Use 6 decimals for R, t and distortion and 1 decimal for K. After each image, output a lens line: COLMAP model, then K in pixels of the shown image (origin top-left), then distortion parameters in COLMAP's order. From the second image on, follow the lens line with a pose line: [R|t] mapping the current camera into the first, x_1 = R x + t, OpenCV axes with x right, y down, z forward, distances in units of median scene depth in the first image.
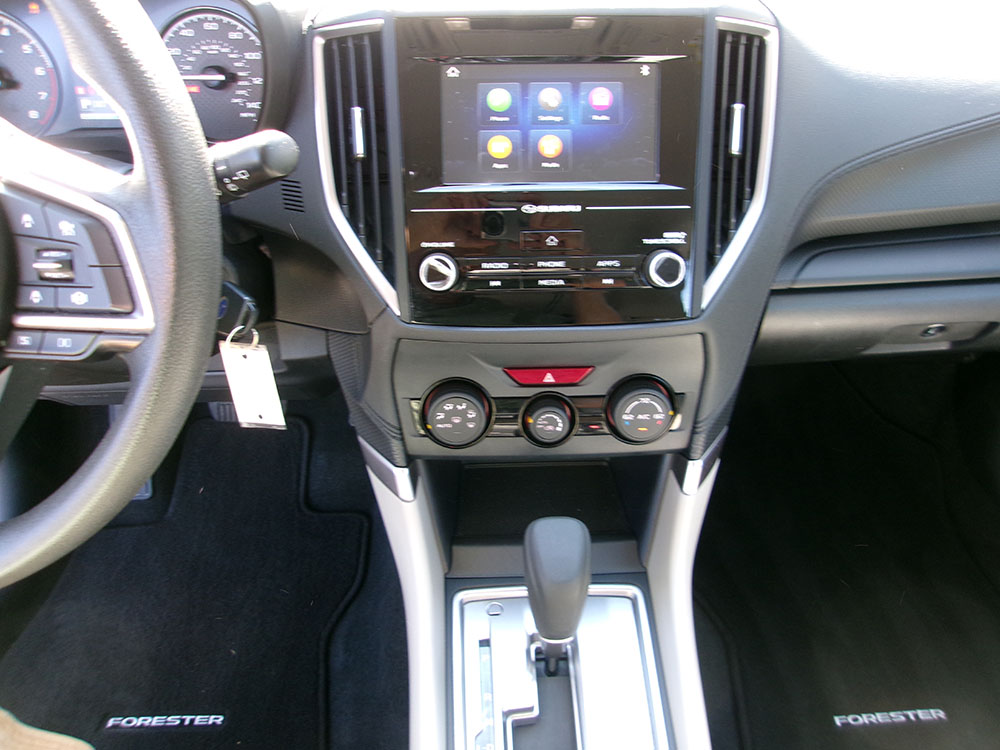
lens RADIAL K [[779.7, 0, 500.0], [0, 779.7, 375.0], [0, 0, 1]] dist [-0.006285, 0.049352]
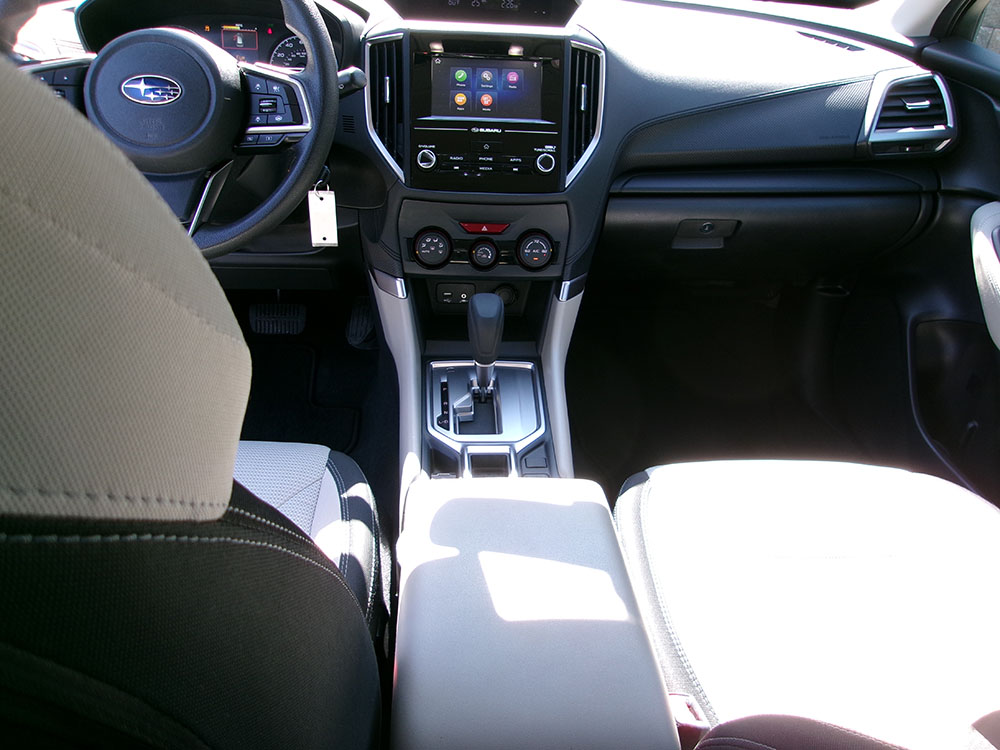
lens RADIAL K [[798.1, 0, 500.0], [0, 798.1, 375.0], [0, 0, 1]] dist [-0.009119, 0.074160]
pose [[0.998579, 0.028611, 0.044962, 0.027539], [-0.022094, 0.990006, -0.139280, 0.648705], [-0.048497, 0.138089, 0.989232, -0.856871]]
